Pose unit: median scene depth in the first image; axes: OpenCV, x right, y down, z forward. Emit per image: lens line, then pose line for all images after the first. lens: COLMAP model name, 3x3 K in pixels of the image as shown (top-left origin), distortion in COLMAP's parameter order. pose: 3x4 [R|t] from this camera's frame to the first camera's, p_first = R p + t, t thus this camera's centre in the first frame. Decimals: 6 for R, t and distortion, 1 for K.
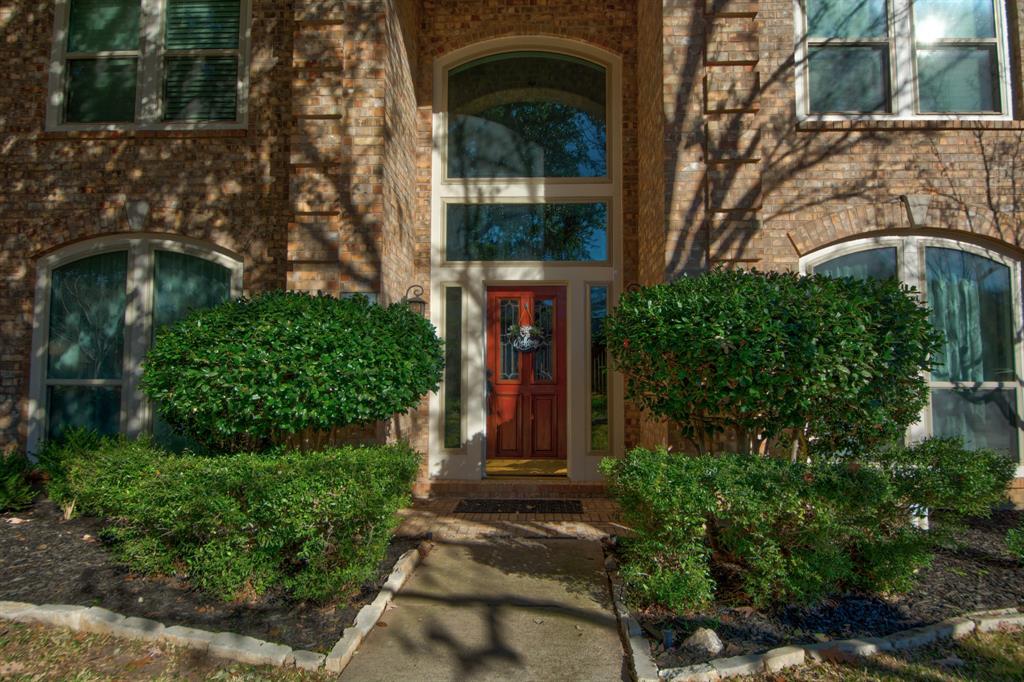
lens RADIAL K [[566.3, 0, 512.3], [0, 566.3, 346.2], [0, 0, 1]] dist [0.001176, -0.000779]
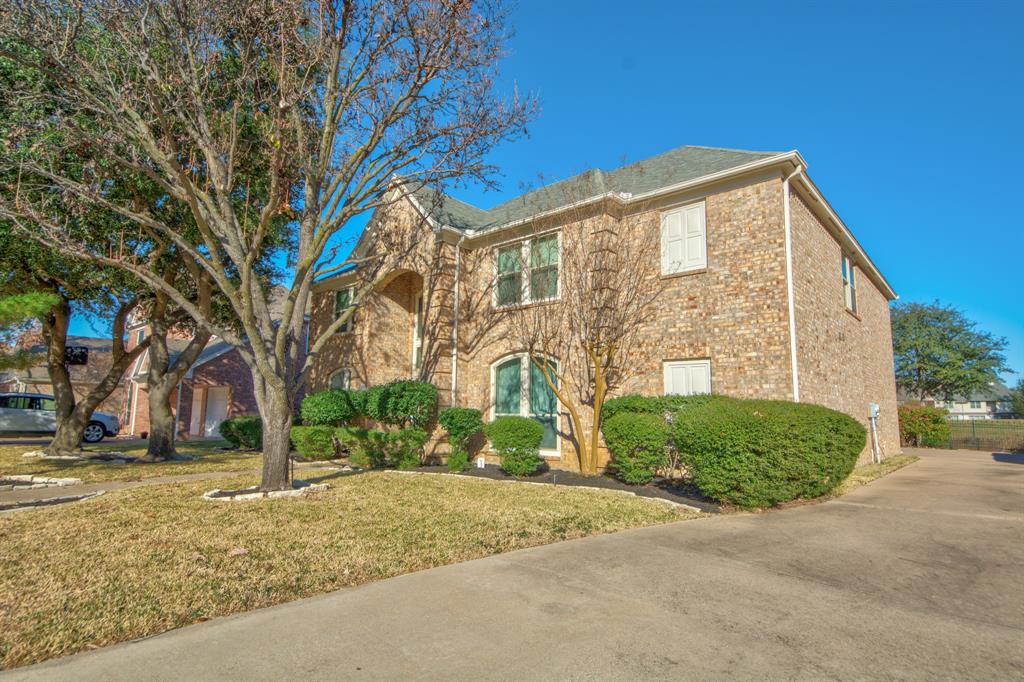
lens RADIAL K [[527.7, 0, 516.3], [0, 527.7, 343.7], [0, 0, 1]] dist [0.042846, -0.000236]
pose [[0.772115, -0.077964, -0.630682, 2.075119], [0.026382, 0.995523, -0.090767, -0.029747], [0.634935, 0.053444, 0.770715, -0.739290]]
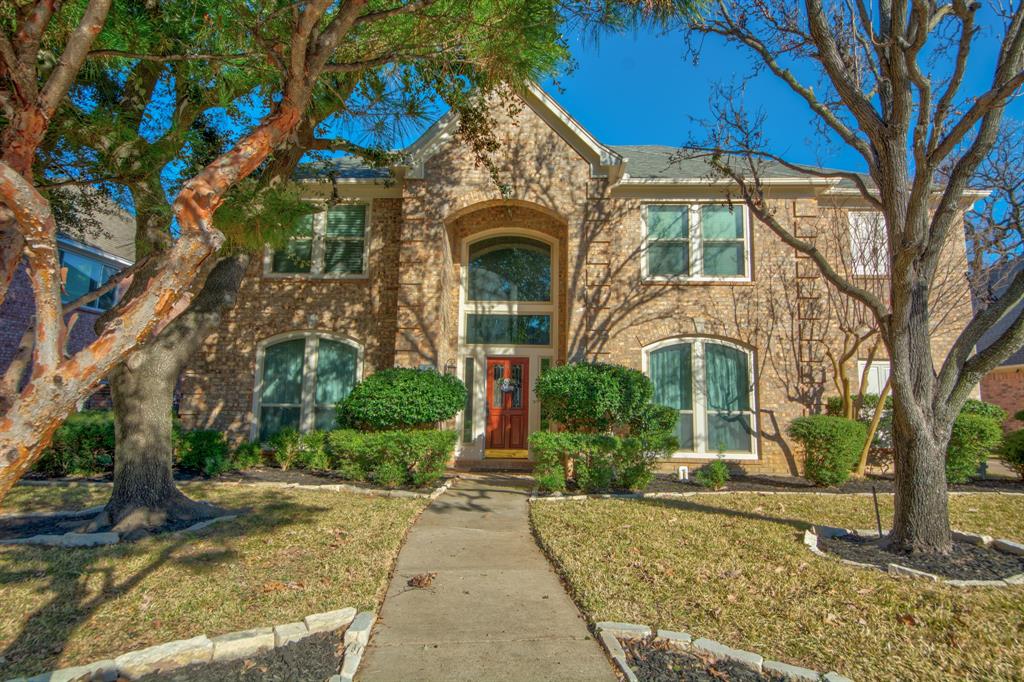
lens RADIAL K [[527.7, 0, 516.3], [0, 527.7, 343.7], [0, 0, 1]] dist [0.042846, -0.000236]
pose [[0.999897, 0.013163, -0.005684, 0.072329], [-0.013516, 0.997636, -0.067374, -0.036675], [0.004784, 0.067444, 0.997712, -0.871441]]
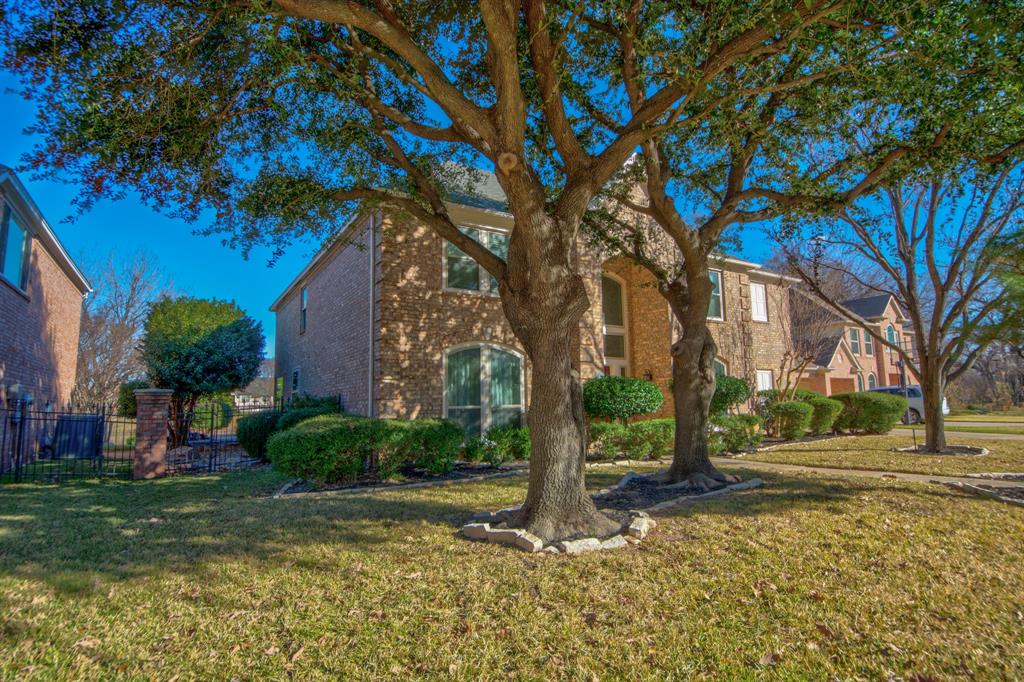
lens RADIAL K [[527.7, 0, 516.3], [0, 527.7, 343.7], [0, 0, 1]] dist [0.042846, -0.000236]
pose [[0.827835, 0.046961, 0.559003, -1.800666], [-0.010735, 0.997634, -0.067911, -0.047351], [-0.560869, 0.050218, 0.826380, -0.845534]]
